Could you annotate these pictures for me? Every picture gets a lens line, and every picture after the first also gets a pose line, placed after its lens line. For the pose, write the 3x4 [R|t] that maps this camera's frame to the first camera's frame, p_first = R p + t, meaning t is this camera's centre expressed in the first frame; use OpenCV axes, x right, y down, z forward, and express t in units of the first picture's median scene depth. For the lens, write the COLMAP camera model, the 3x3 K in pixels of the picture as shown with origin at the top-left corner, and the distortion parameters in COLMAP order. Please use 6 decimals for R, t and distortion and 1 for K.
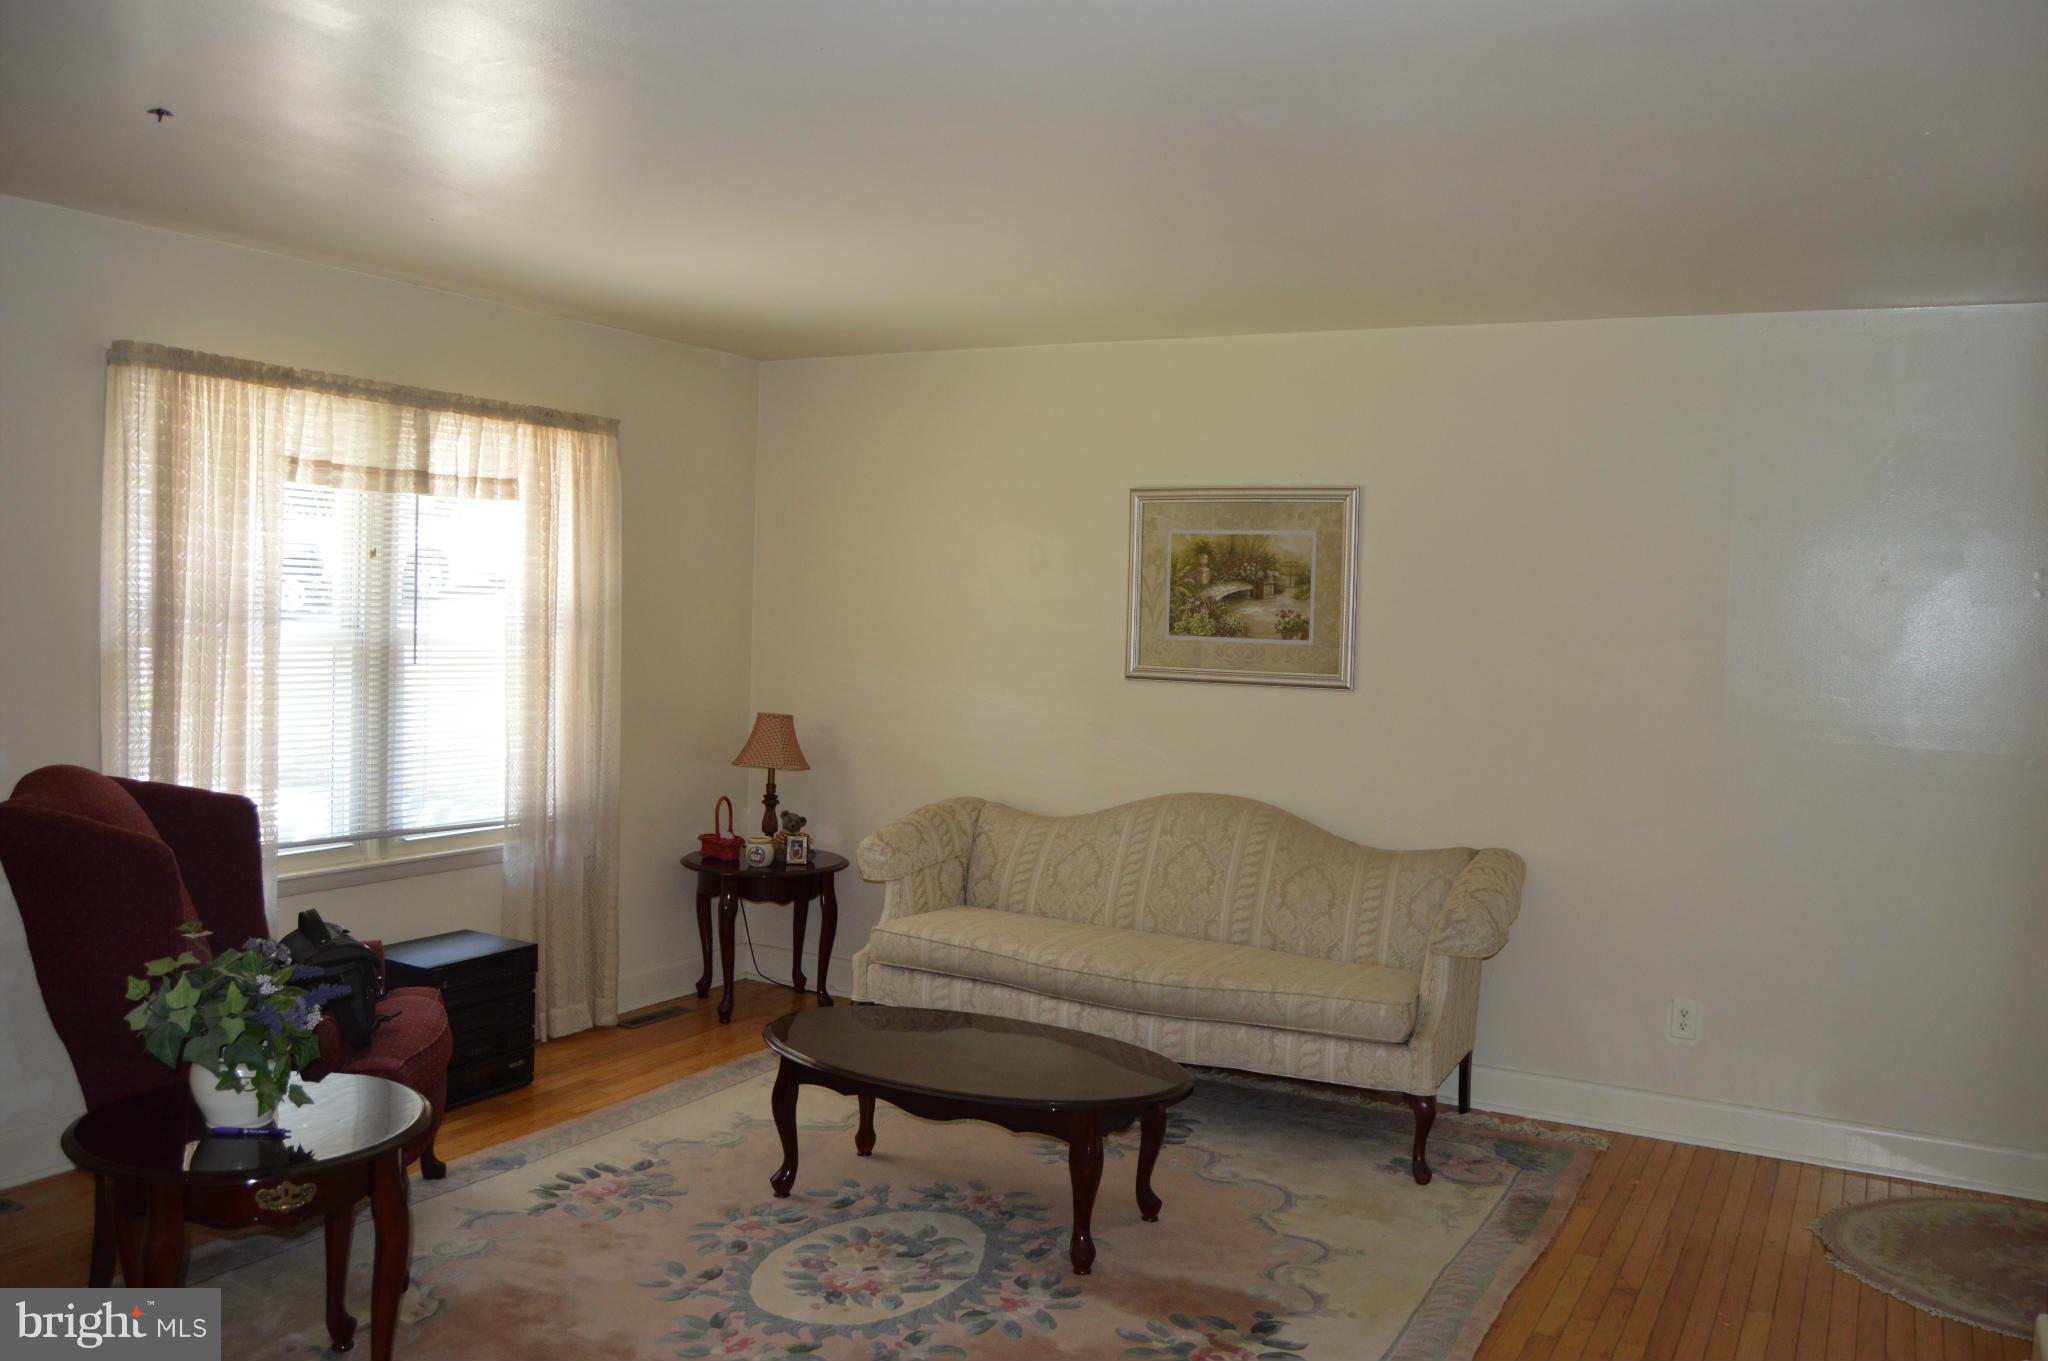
lens RADIAL K [[1626.8, 0, 1031.2], [0, 1626.8, 677.8], [0, 0, 1]] dist [-0.073090, 0.004579]
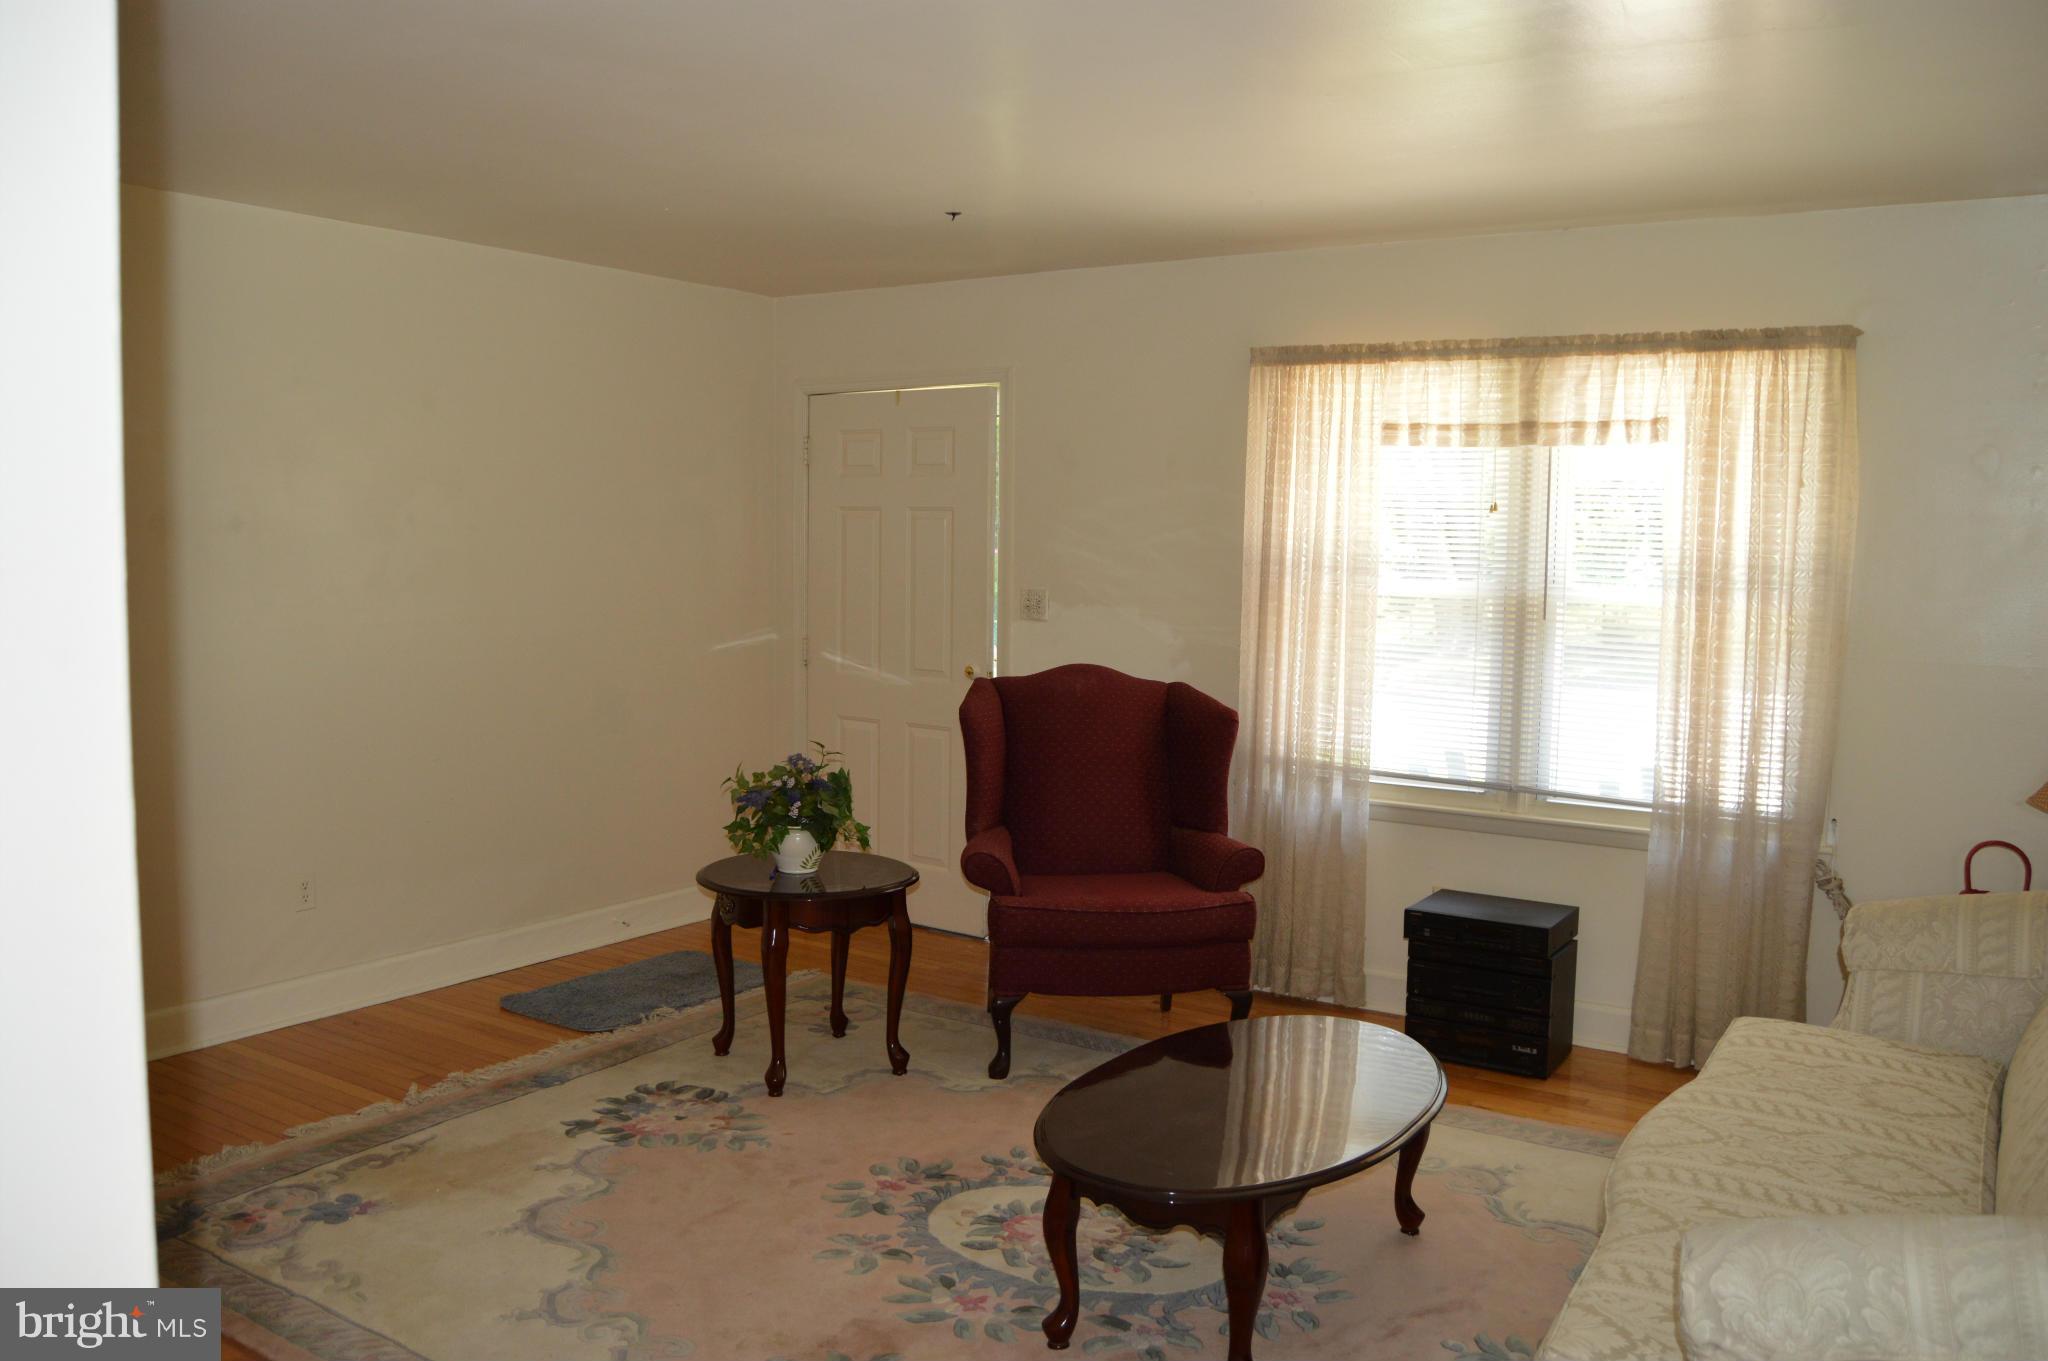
lens RADIAL K [[1626.8, 0, 1031.2], [0, 1626.8, 677.8], [0, 0, 1]] dist [-0.073090, 0.004579]
pose [[-0.075863, 0.055965, -0.995546, 0.942904], [-0.065721, 0.995972, 0.060997, -0.019988], [0.994950, 0.070056, -0.071879, 1.167410]]
